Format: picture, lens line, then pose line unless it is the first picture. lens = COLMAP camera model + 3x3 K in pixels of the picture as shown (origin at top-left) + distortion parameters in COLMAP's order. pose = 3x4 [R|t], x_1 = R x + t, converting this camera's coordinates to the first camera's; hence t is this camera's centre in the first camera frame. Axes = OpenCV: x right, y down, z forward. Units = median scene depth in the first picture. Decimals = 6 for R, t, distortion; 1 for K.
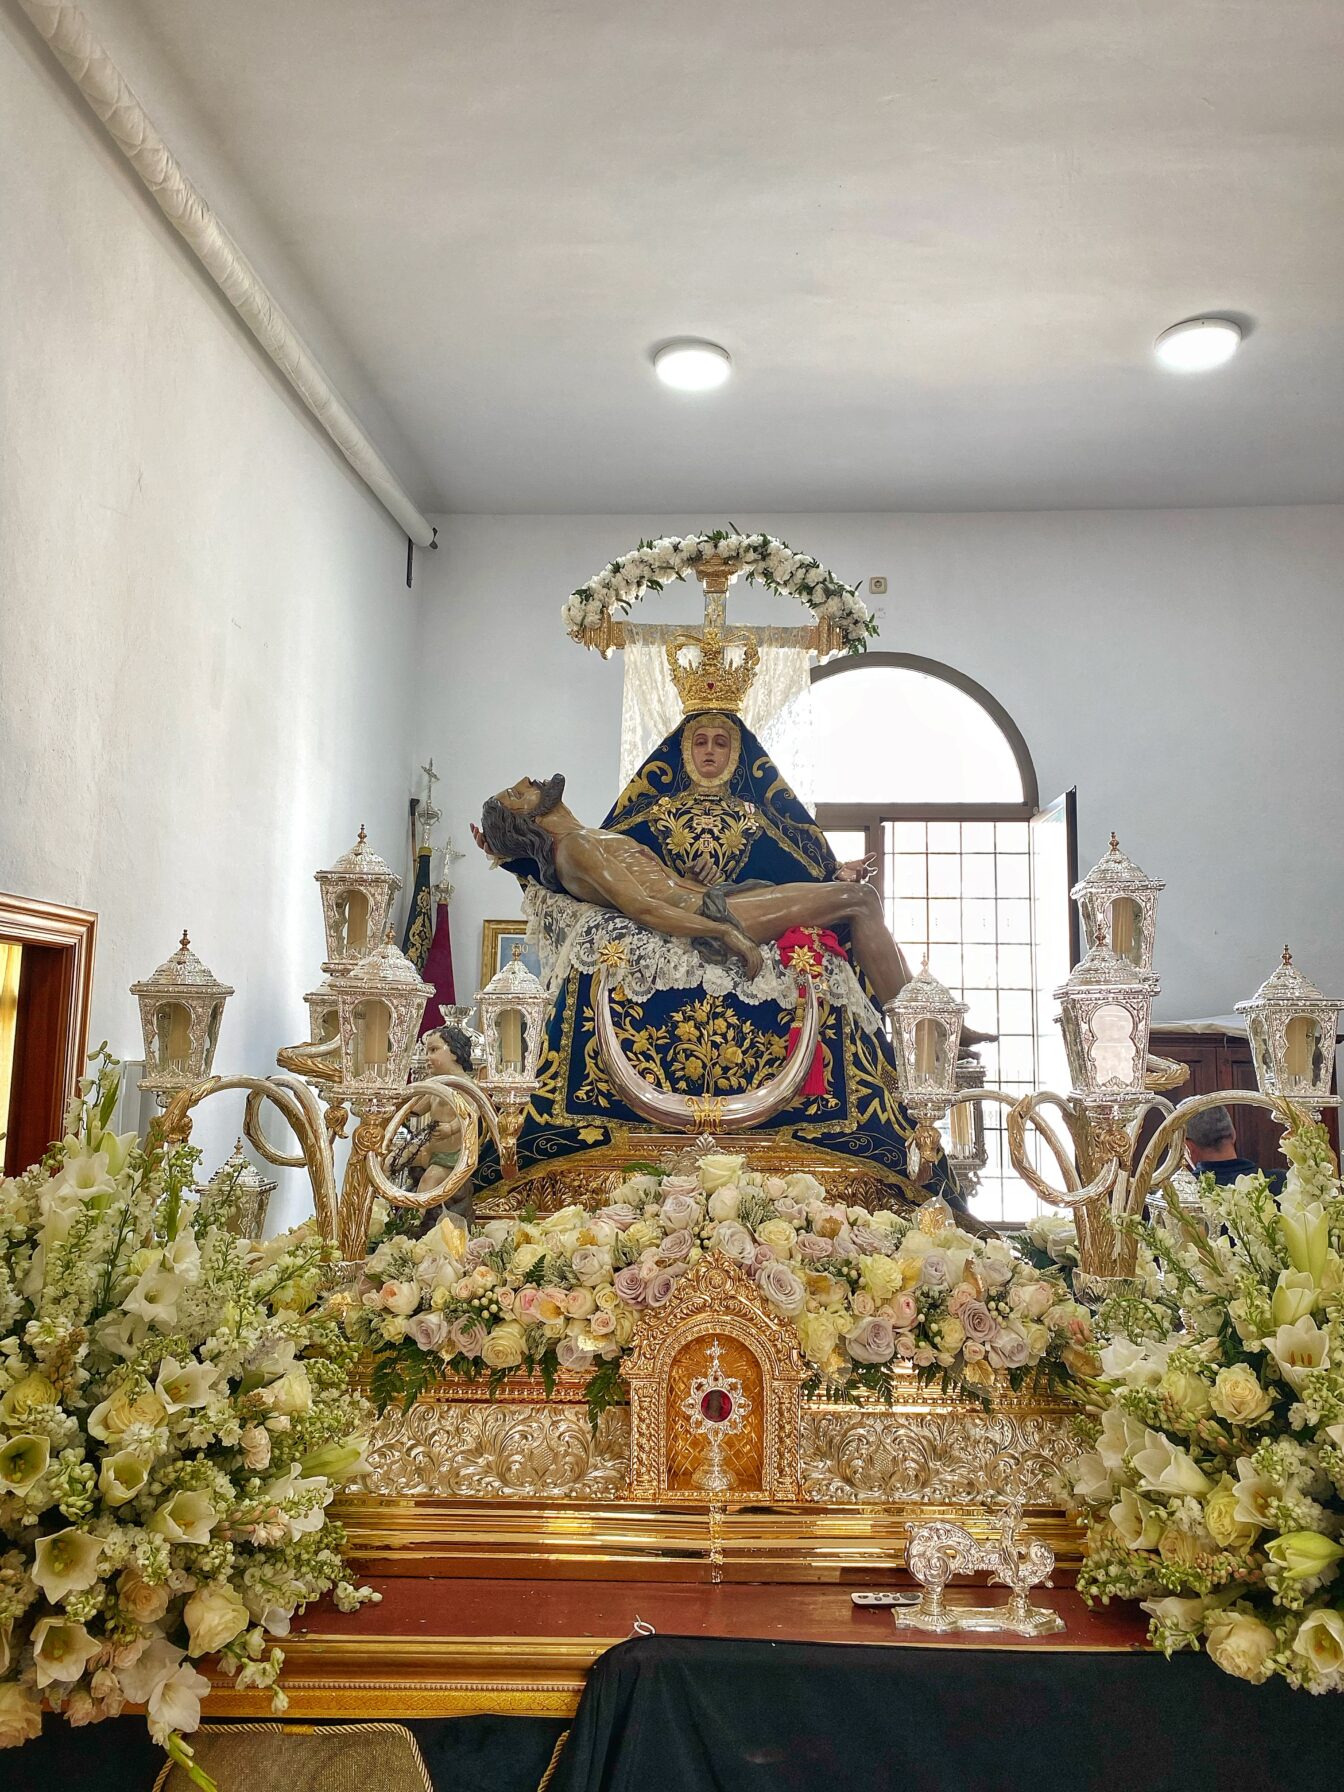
lens RADIAL K [[1317.0, 0, 697.5], [0, 1317.0, 873.2], [0, 0, 1]] dist [0.002870, -0.001020]
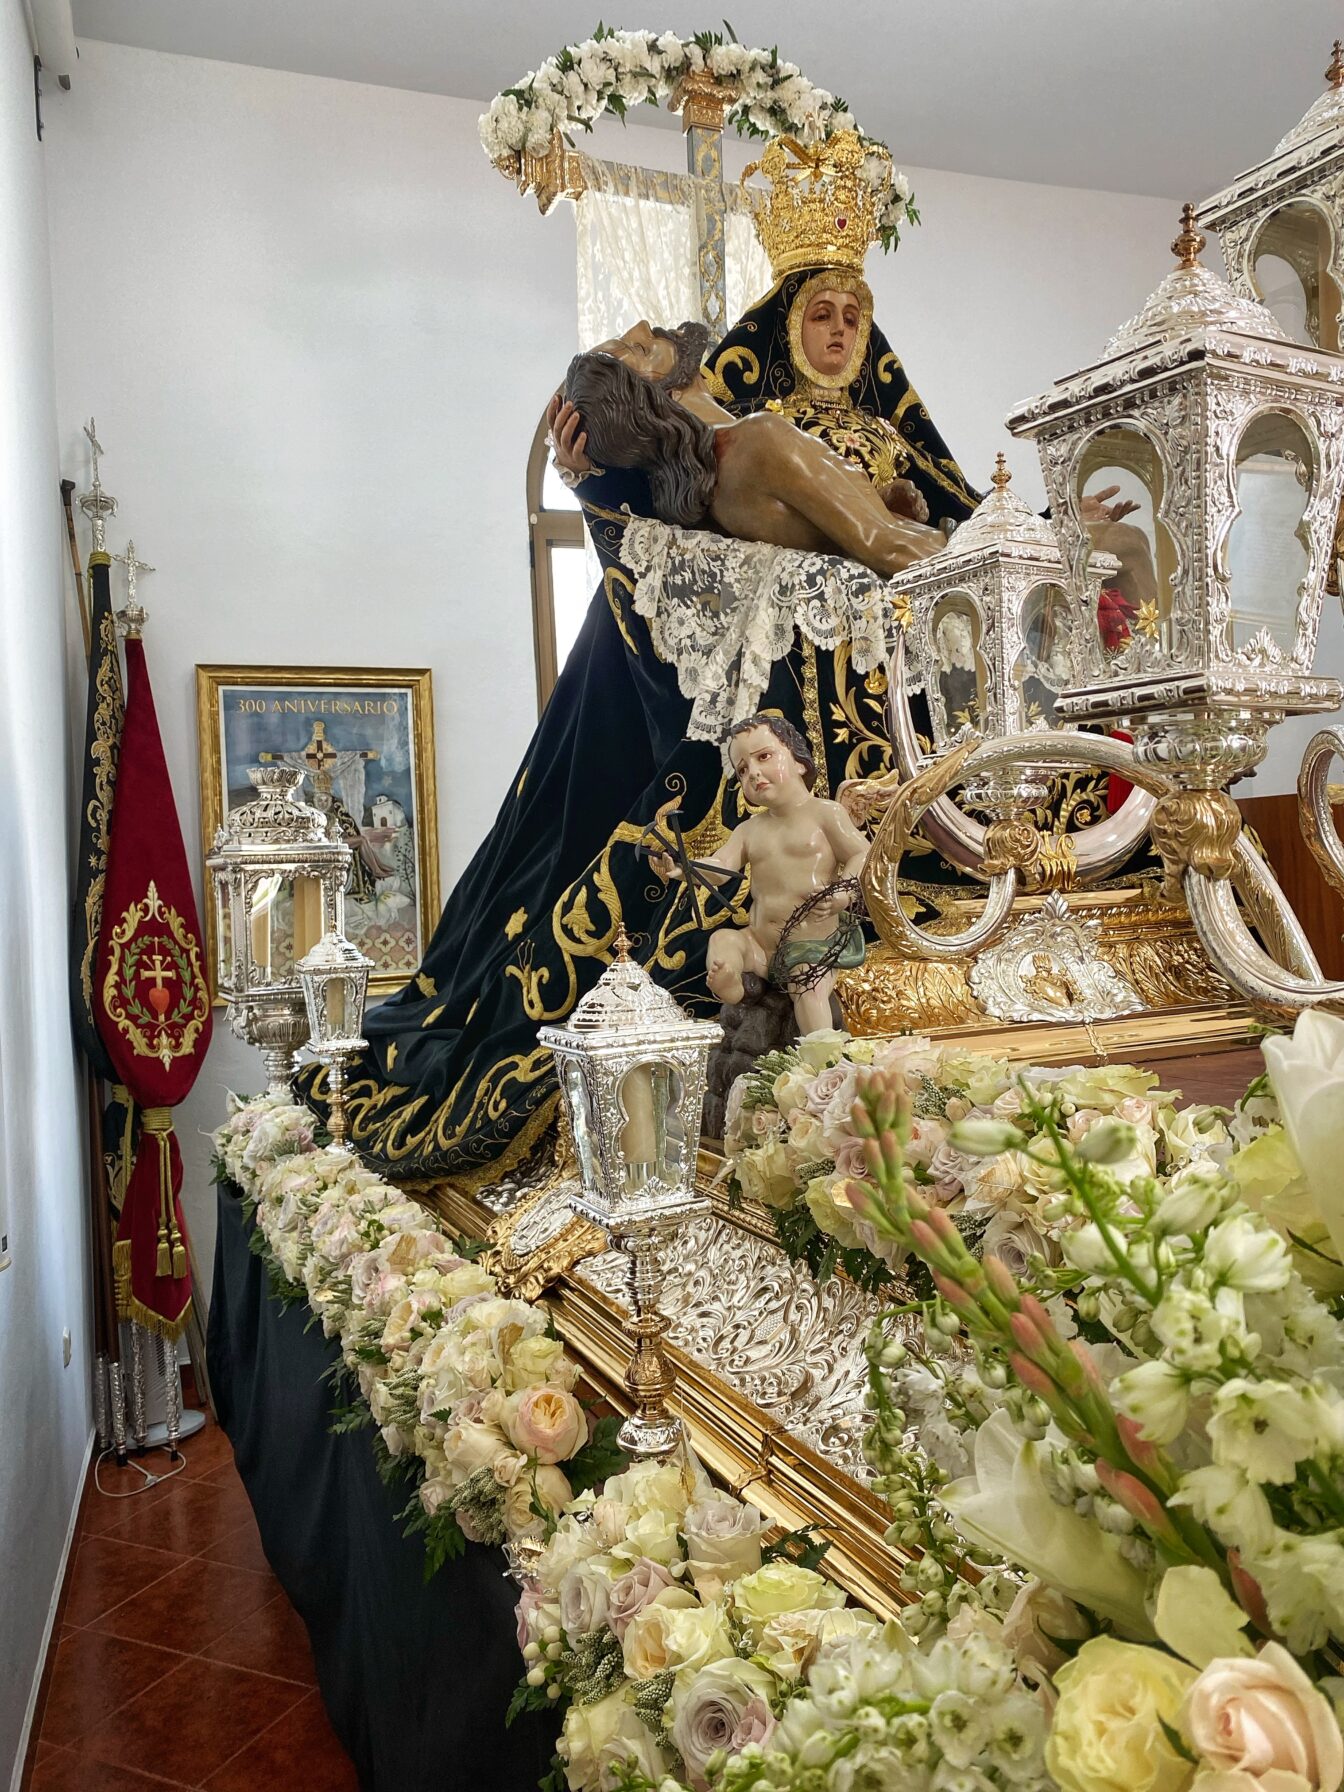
lens RADIAL K [[1350.1, 0, 724.2], [0, 1350.1, 906.2], [0, 0, 1]] dist [-0.042781, -0.004616]
pose [[0.913807, -0.073147, 0.399508, -0.317939], [0.007109, 0.986378, 0.164339, 0.076009], [-0.406087, -0.147334, 0.901879, 0.378245]]
